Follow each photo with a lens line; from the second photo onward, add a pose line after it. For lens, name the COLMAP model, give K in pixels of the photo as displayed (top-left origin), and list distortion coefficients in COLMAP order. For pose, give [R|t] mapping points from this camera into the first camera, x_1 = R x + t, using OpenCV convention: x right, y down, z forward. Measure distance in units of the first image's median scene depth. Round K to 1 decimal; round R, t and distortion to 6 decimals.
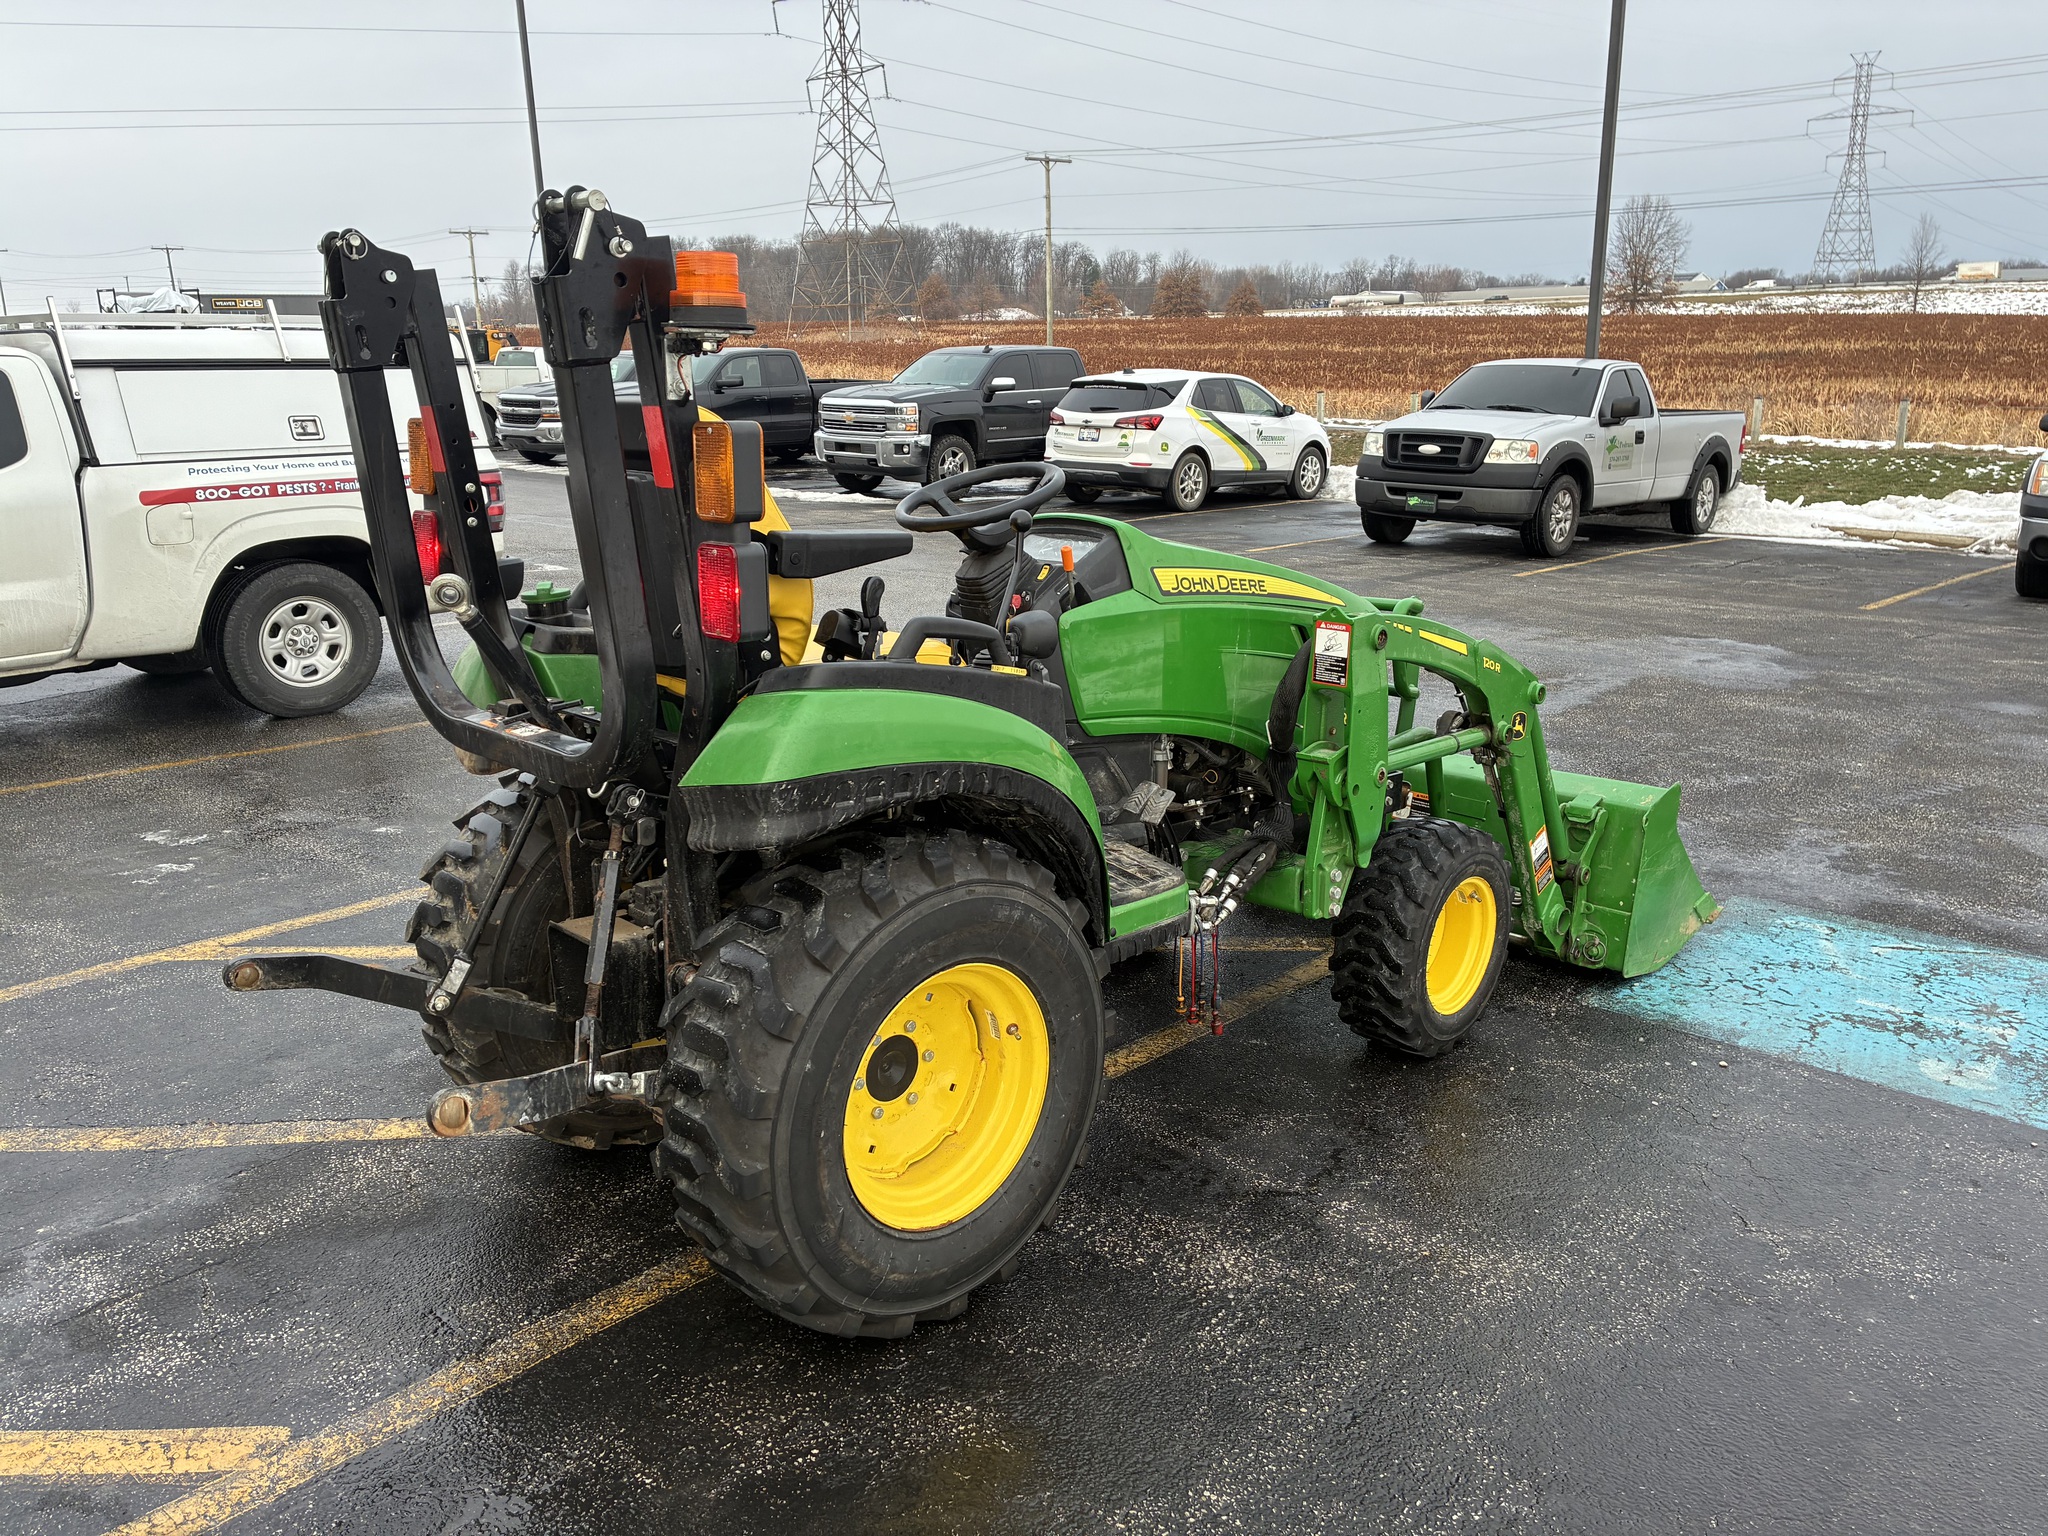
lens RADIAL K [[1568.3, 0, 1021.2], [0, 1568.3, 724.6], [0, 0, 1]] dist [0.037685, -0.046903]
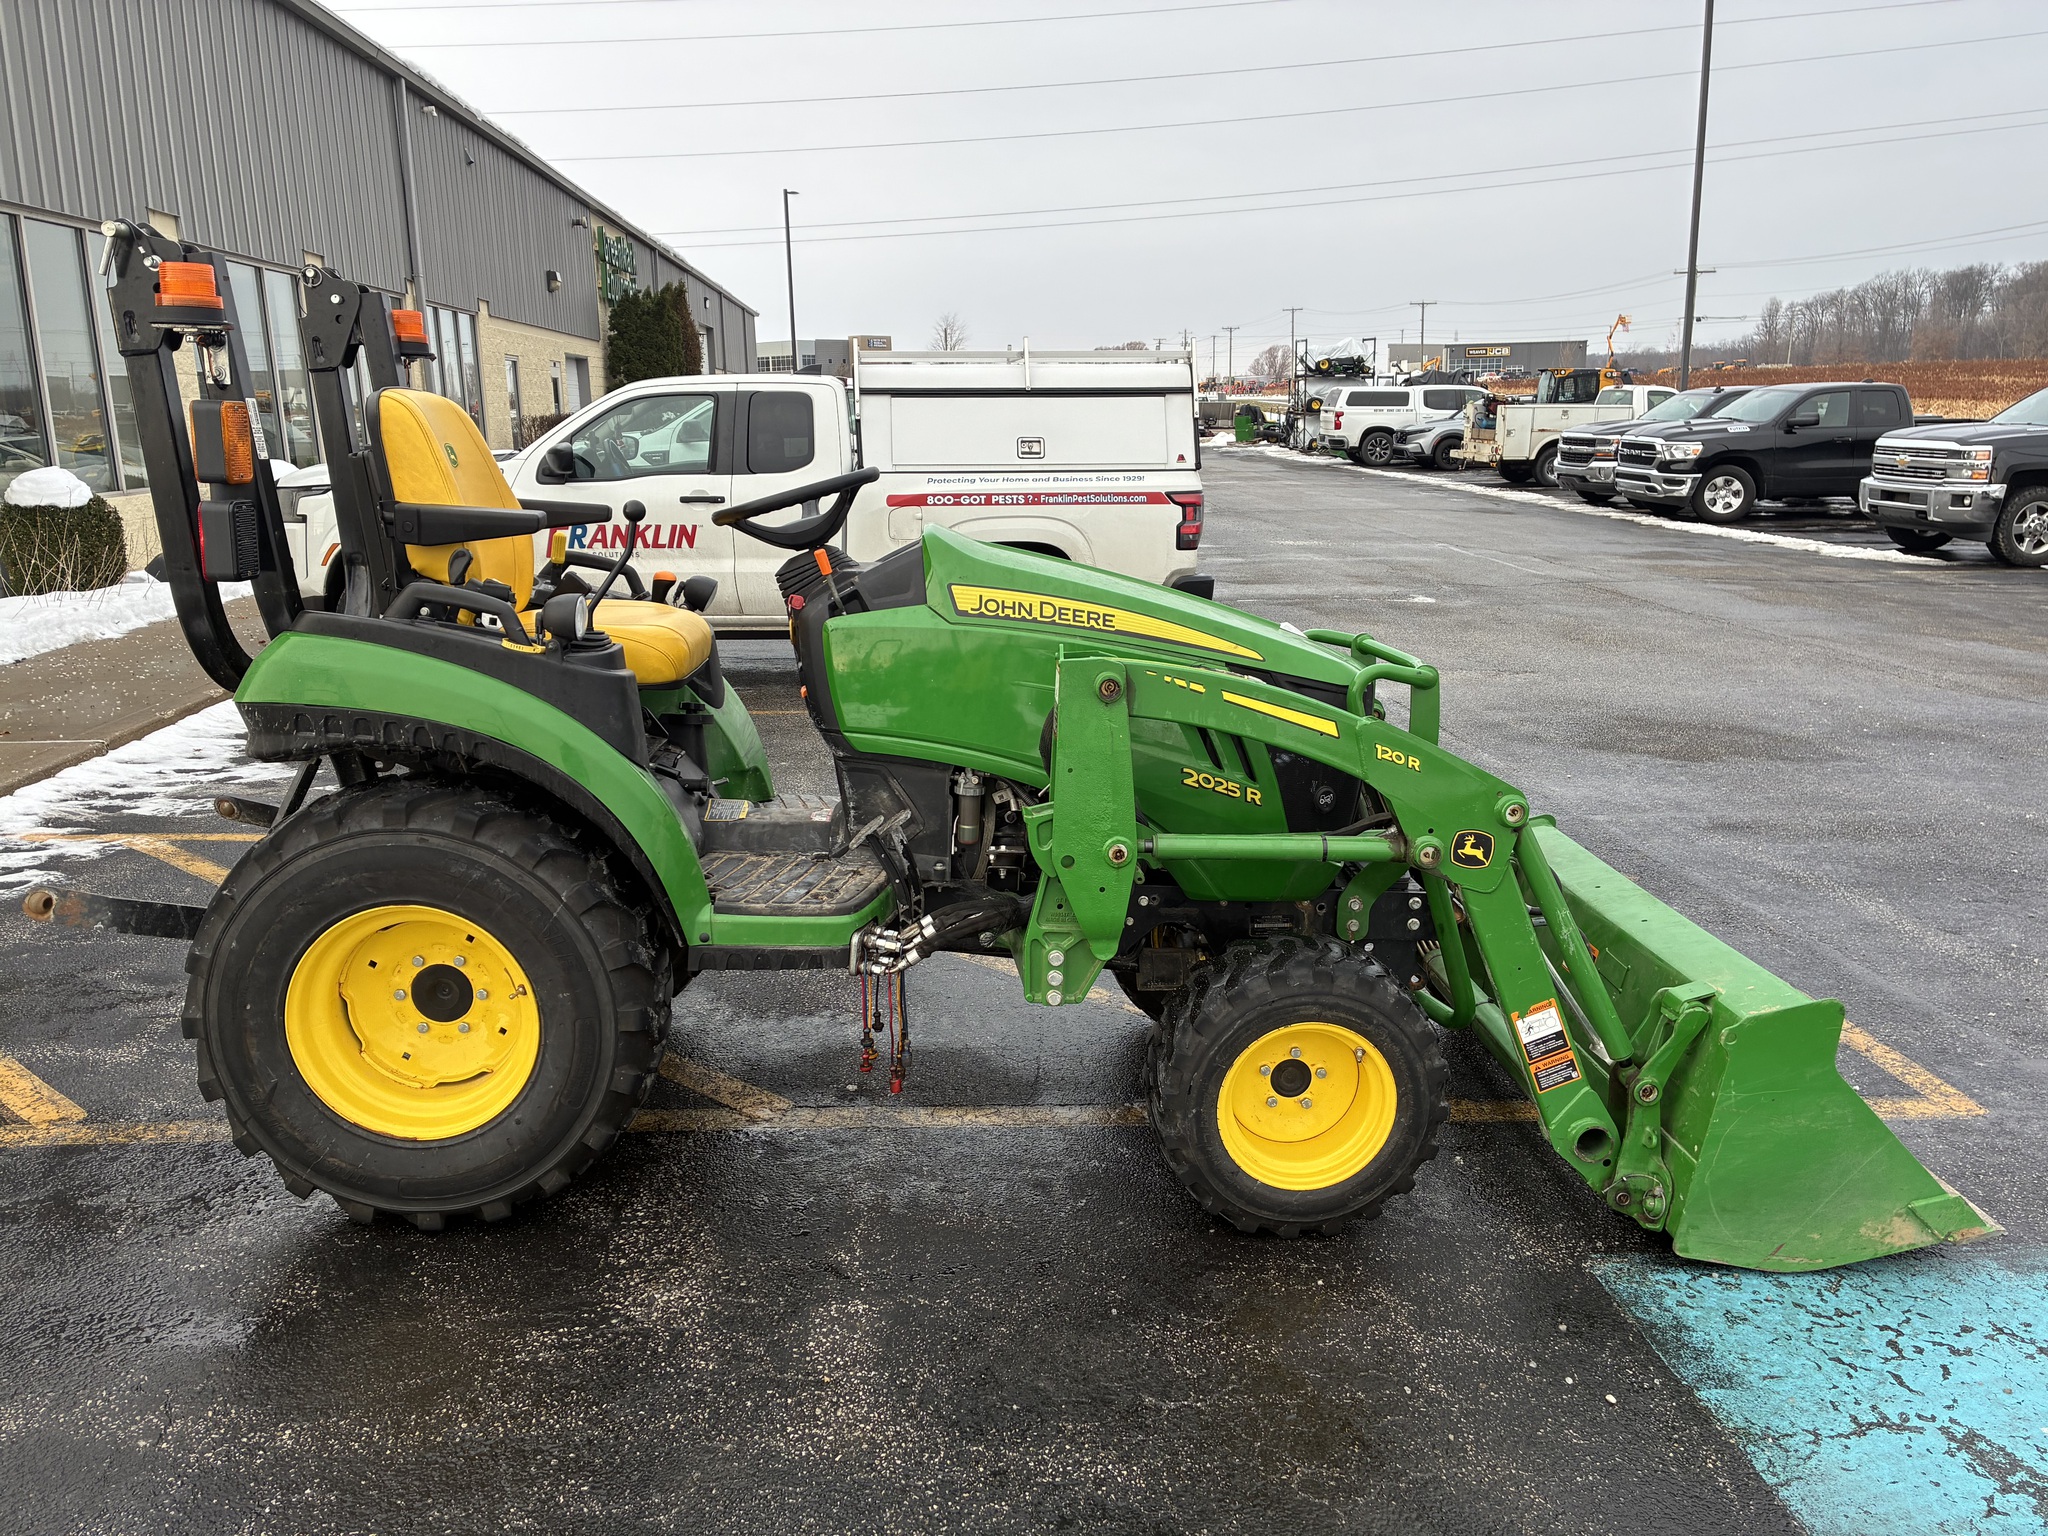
lens RADIAL K [[1568.3, 0, 1007.3], [0, 1568.3, 753.7], [0, 0, 1]] dist [0.037685, -0.046903]
pose [[0.723853, 0.151679, -0.673075, 0.364645], [-0.157720, 0.986082, 0.052598, -0.027230], [0.671686, 0.068084, 0.737701, 0.171603]]
